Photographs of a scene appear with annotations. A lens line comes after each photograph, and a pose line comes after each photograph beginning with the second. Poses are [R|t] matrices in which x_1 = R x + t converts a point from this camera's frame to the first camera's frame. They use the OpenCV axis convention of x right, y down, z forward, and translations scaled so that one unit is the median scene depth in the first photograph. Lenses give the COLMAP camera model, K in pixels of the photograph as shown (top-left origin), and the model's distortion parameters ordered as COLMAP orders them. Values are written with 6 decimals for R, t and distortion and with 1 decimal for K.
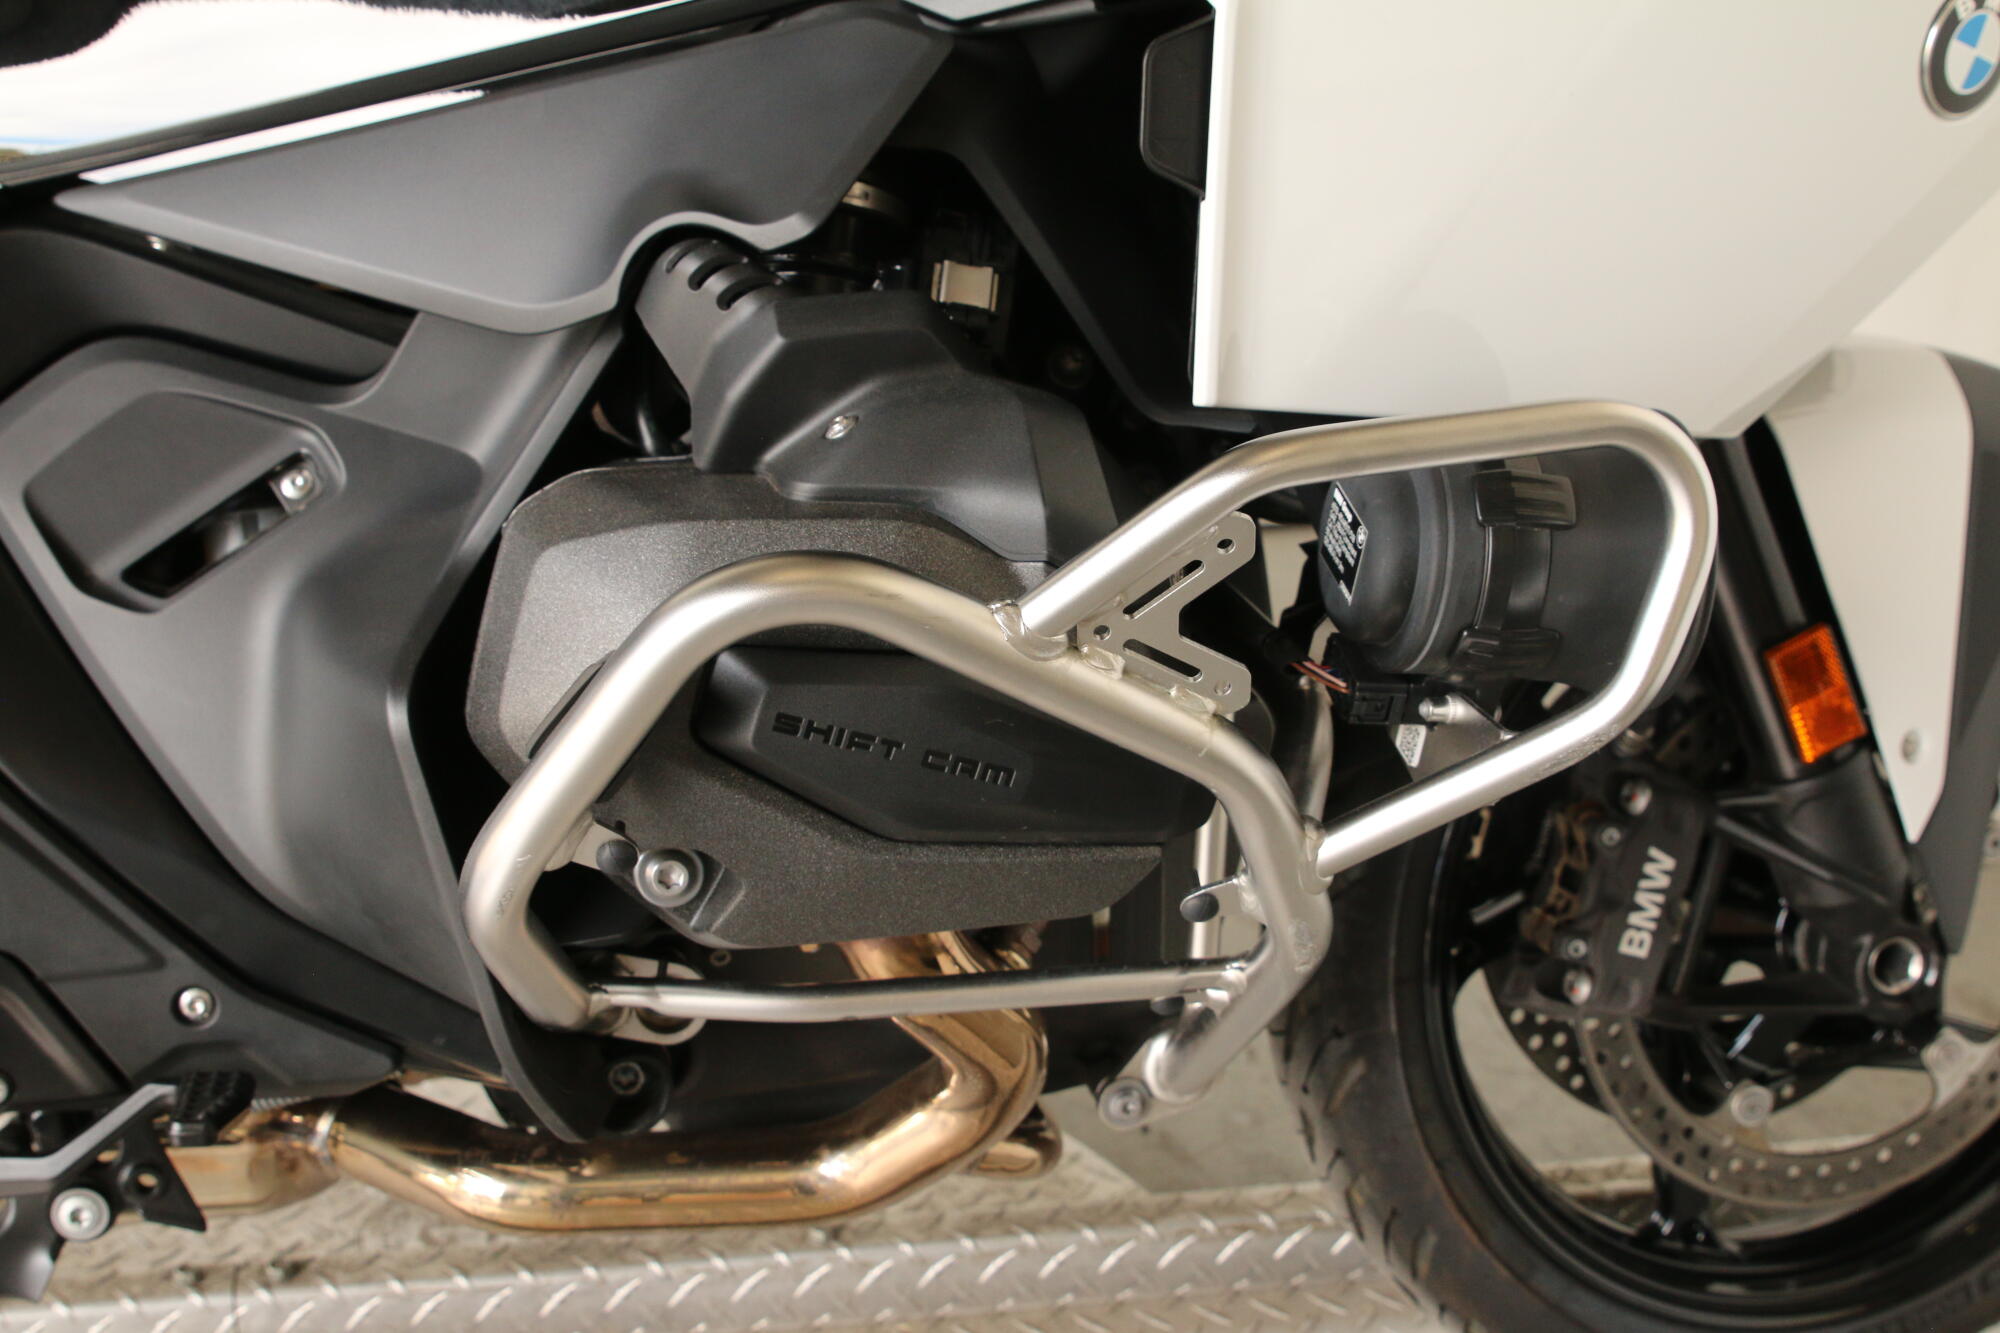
lens RADIAL K [[2397.6, 0, 987.3], [0, 2397.6, 647.5], [0, 0, 1]] dist [-0.082612, 0.000000]
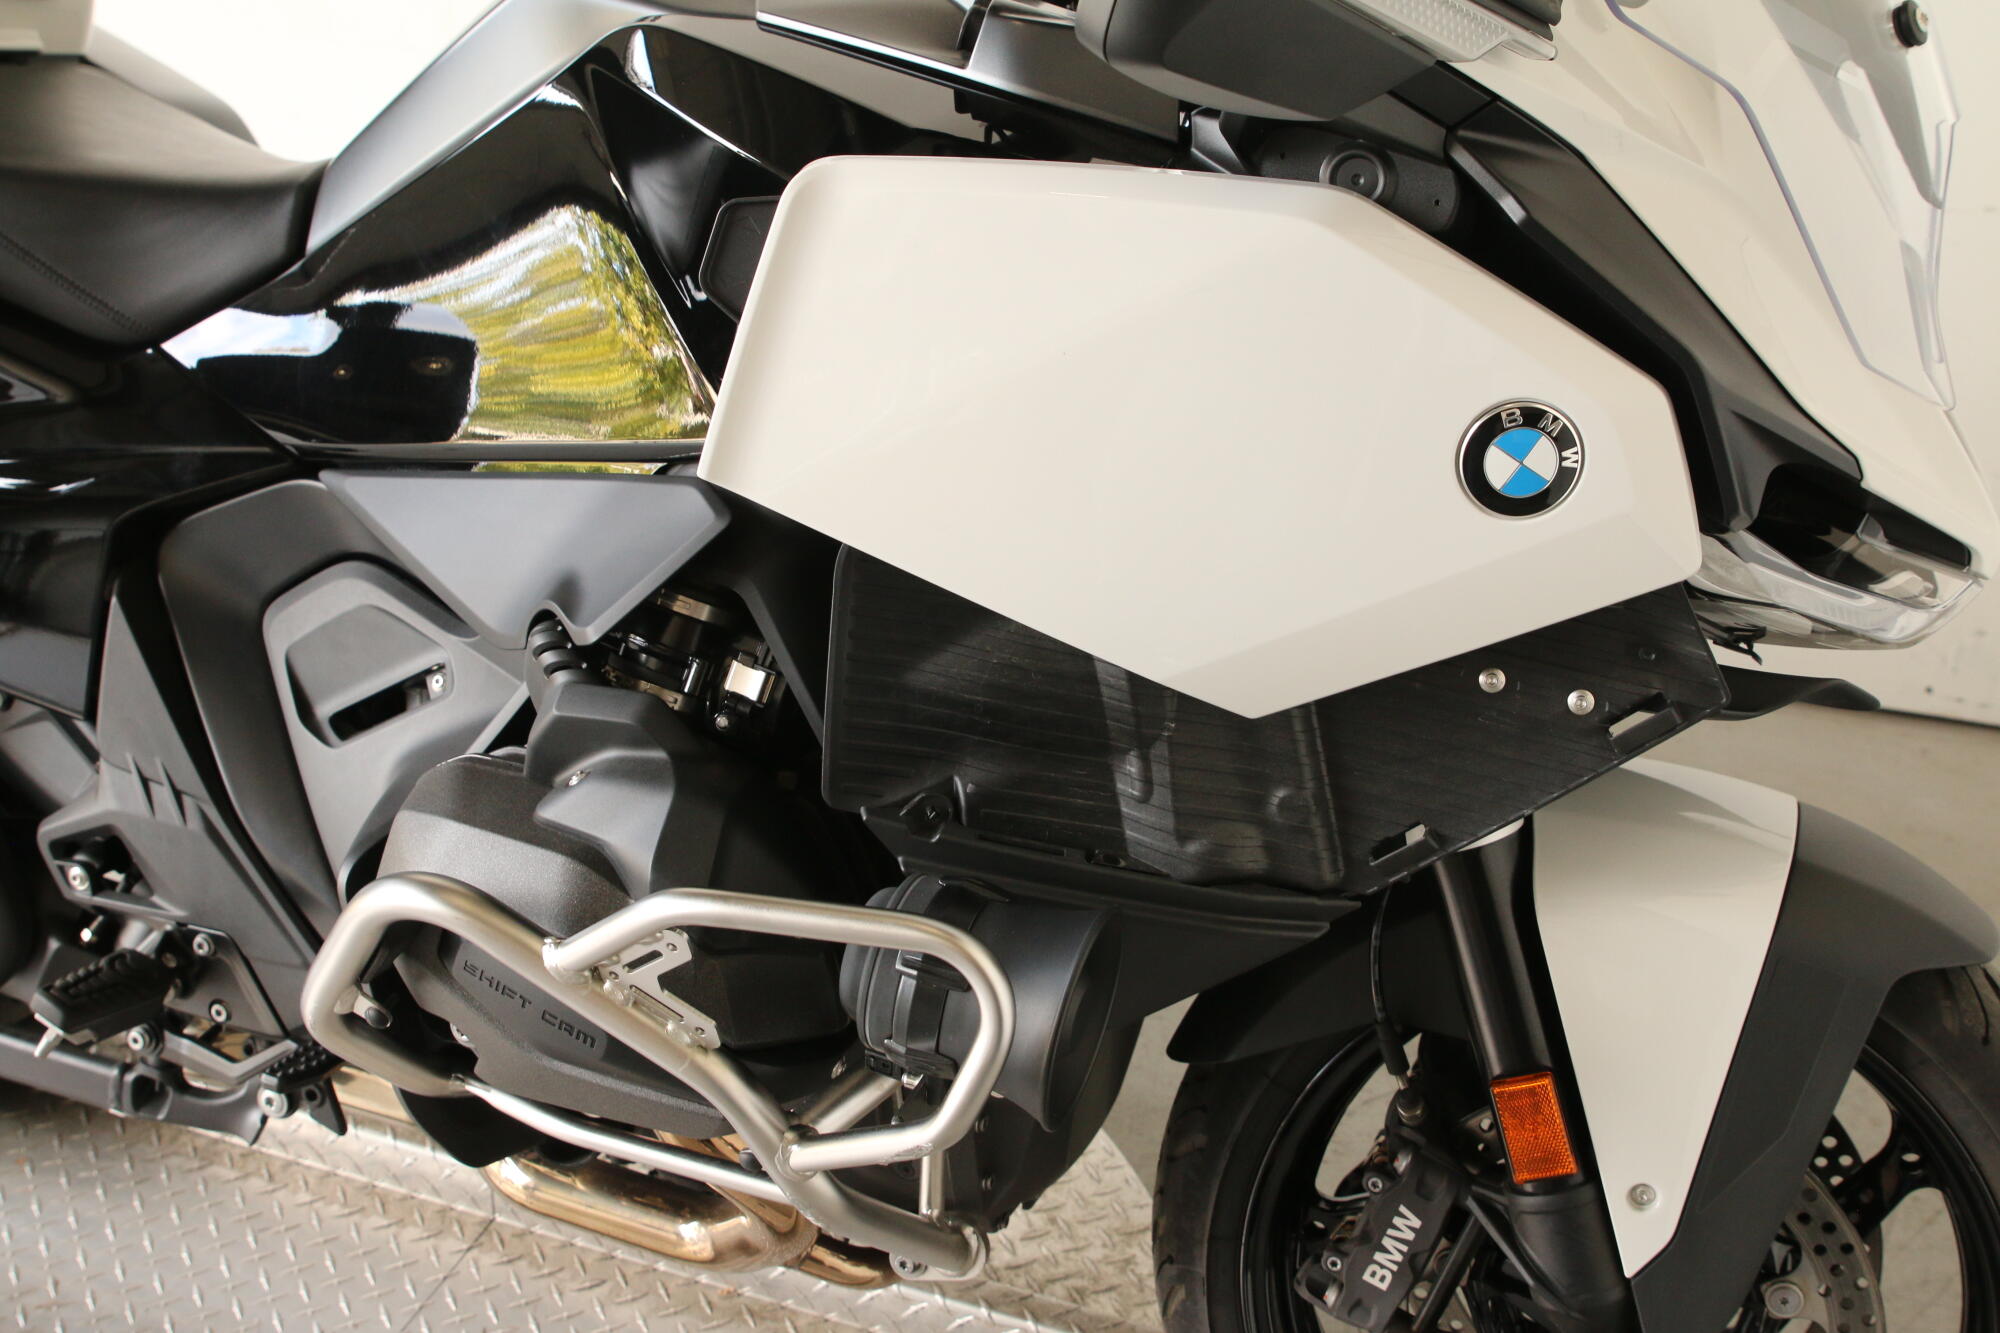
lens RADIAL K [[2397.6, 0, 998.6], [0, 2397.6, 675.6], [0, 0, 1]] dist [-0.082612, 0.000000]
pose [[0.860509, 0.229844, -0.454638, 0.581328], [-0.198276, 0.973173, 0.116708, -0.267701], [0.469266, -0.010284, 0.882997, -0.128911]]
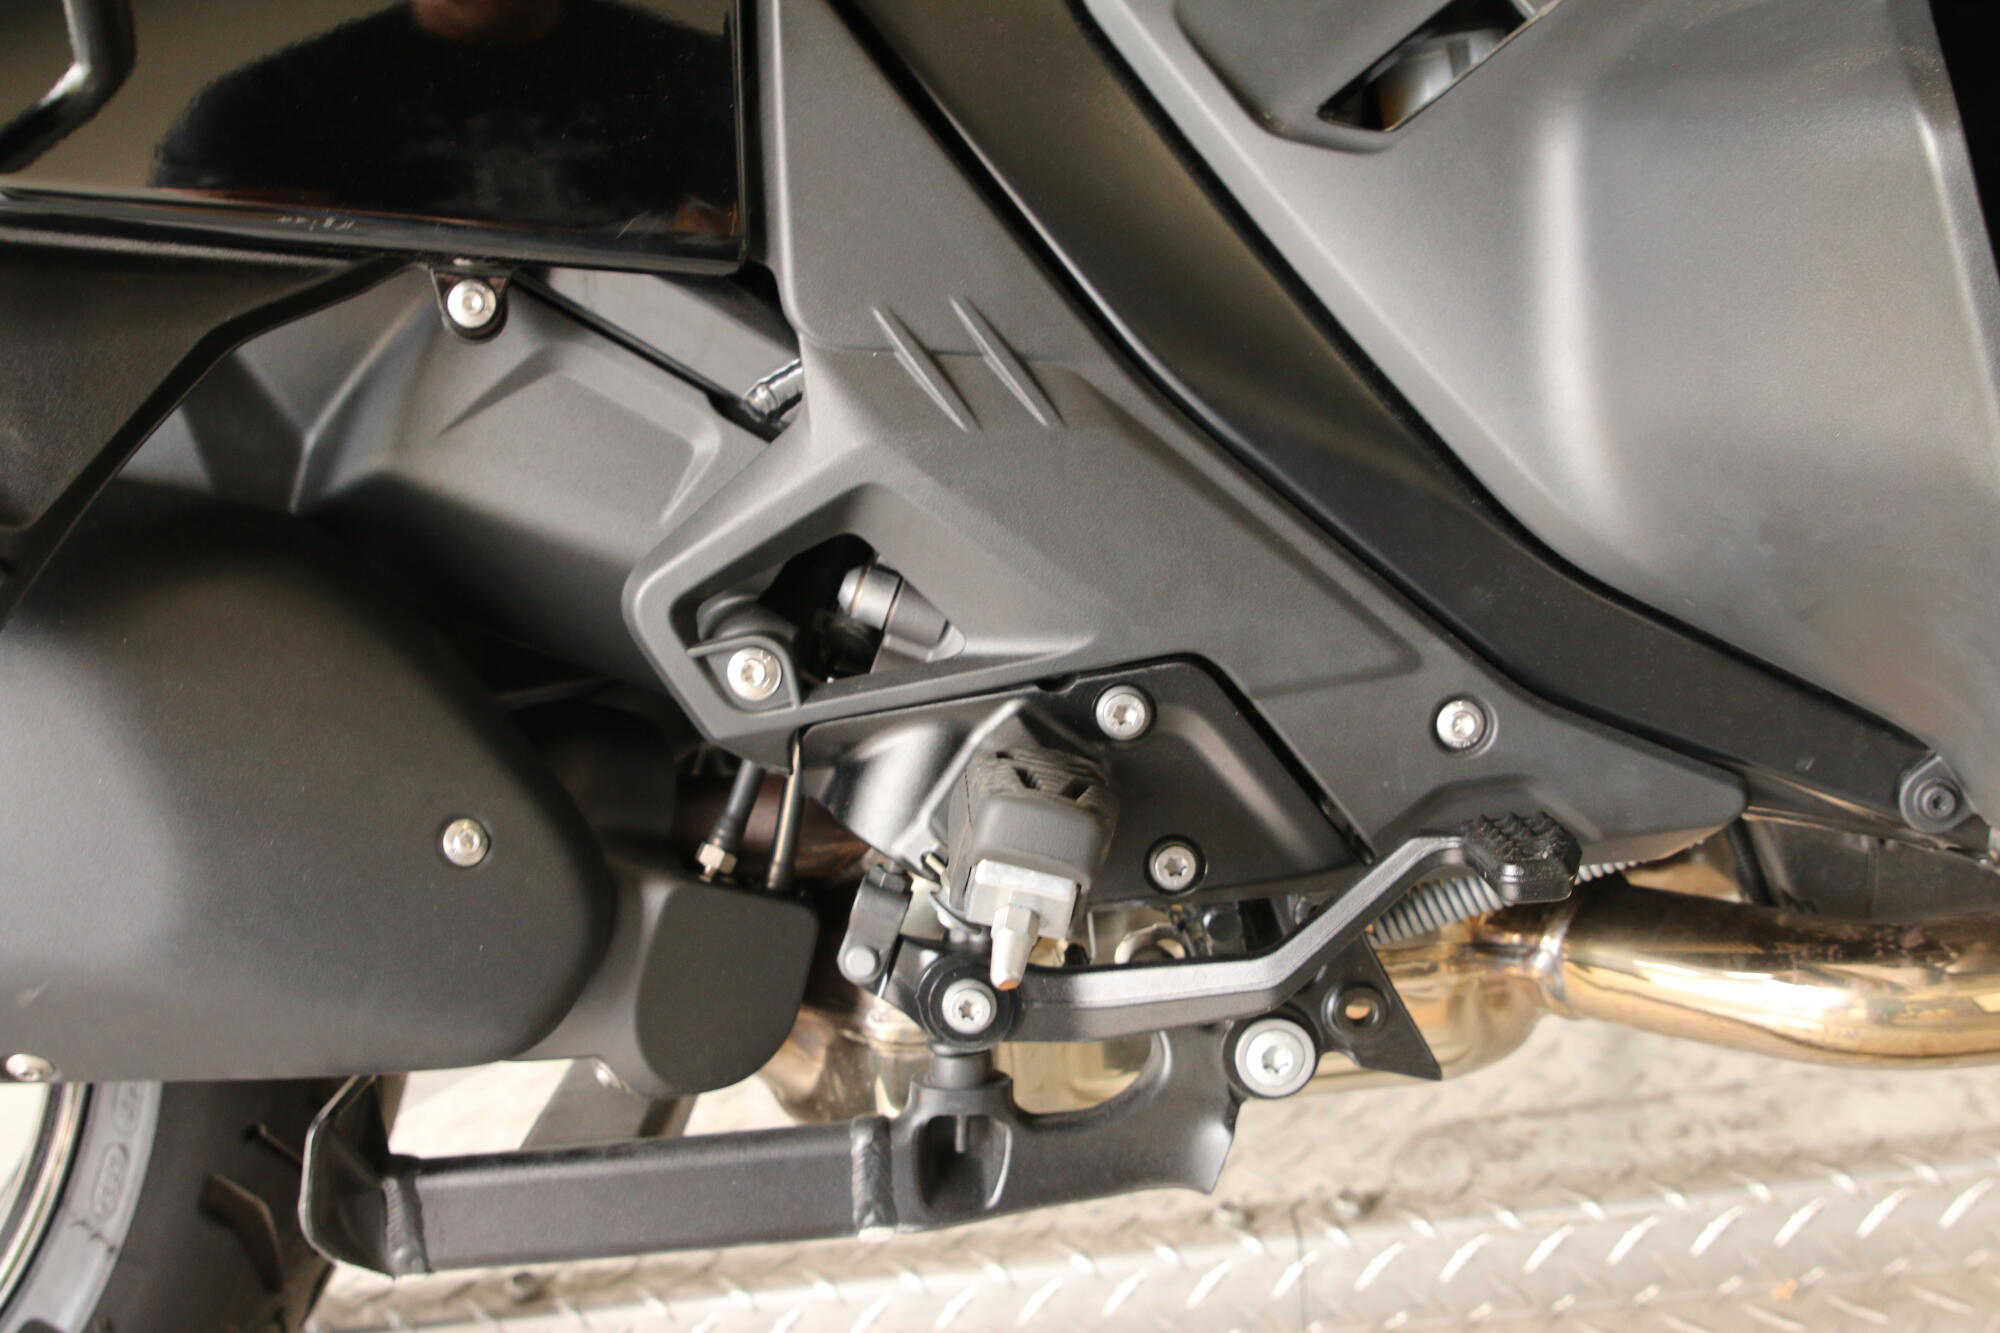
lens RADIAL K [[2397.6, 0, 1011.8], [0, 2397.6, 660.7], [0, 0, 1]] dist [-0.082612, 0.000000]
pose [[0.978479, -0.073626, -0.192767, -0.274037], [0.066187, 0.996803, -0.044759, 0.129654], [0.195446, 0.031037, 0.980223, 0.248717]]
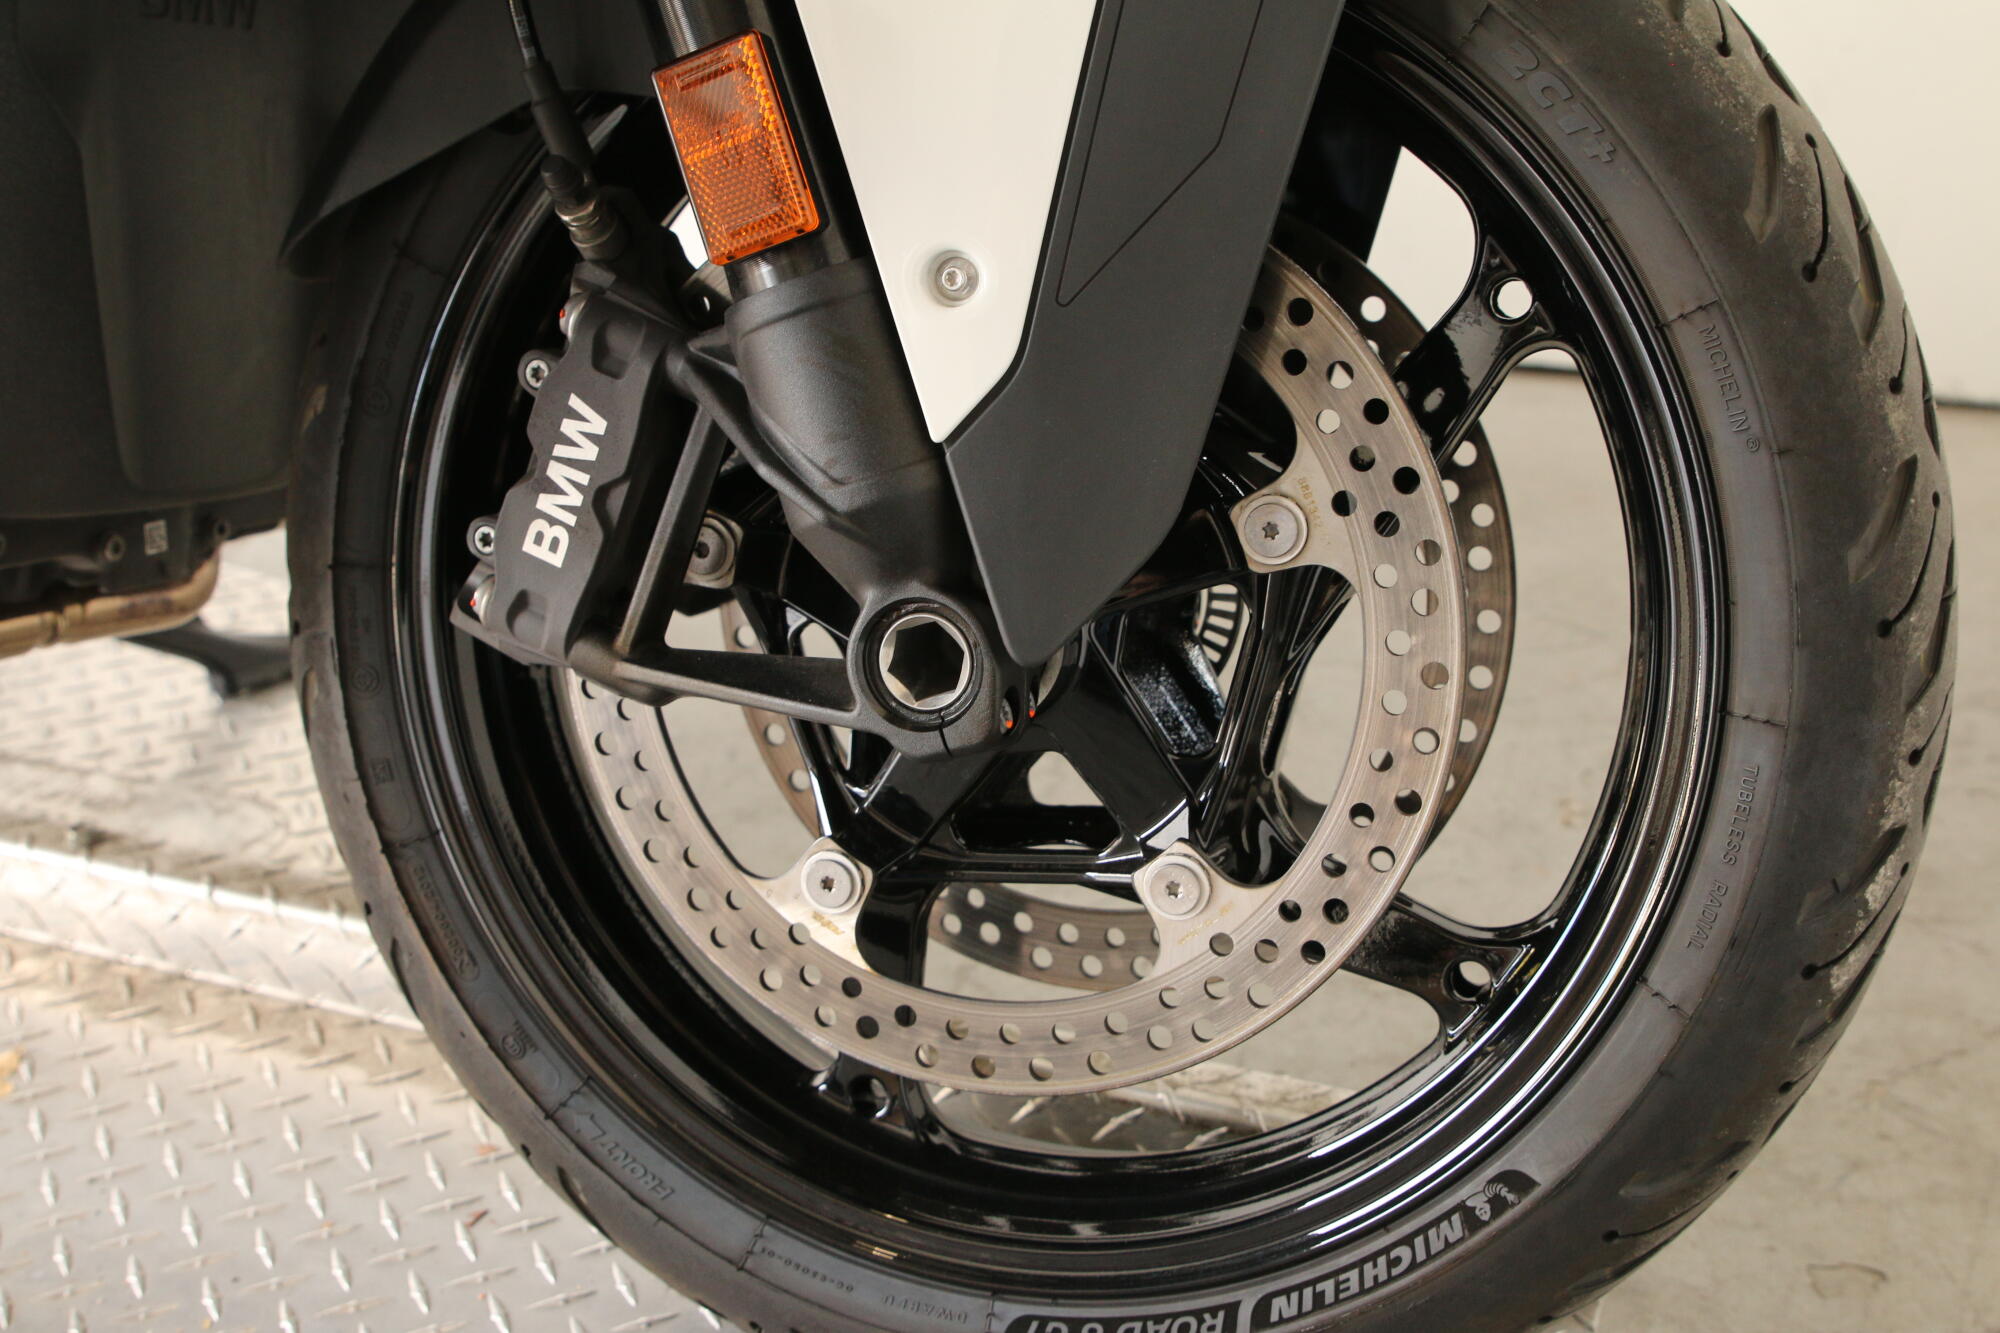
lens RADIAL K [[2397.6, 0, 992.1], [0, 2397.6, 671.2], [0, 0, 1]] dist [-0.082612, 0.000000]
pose [[0.861247, 0.171329, -0.478434, 0.698588], [-0.170340, 0.984318, 0.045854, 0.108707], [0.478787, 0.042005, 0.876926, 0.489103]]
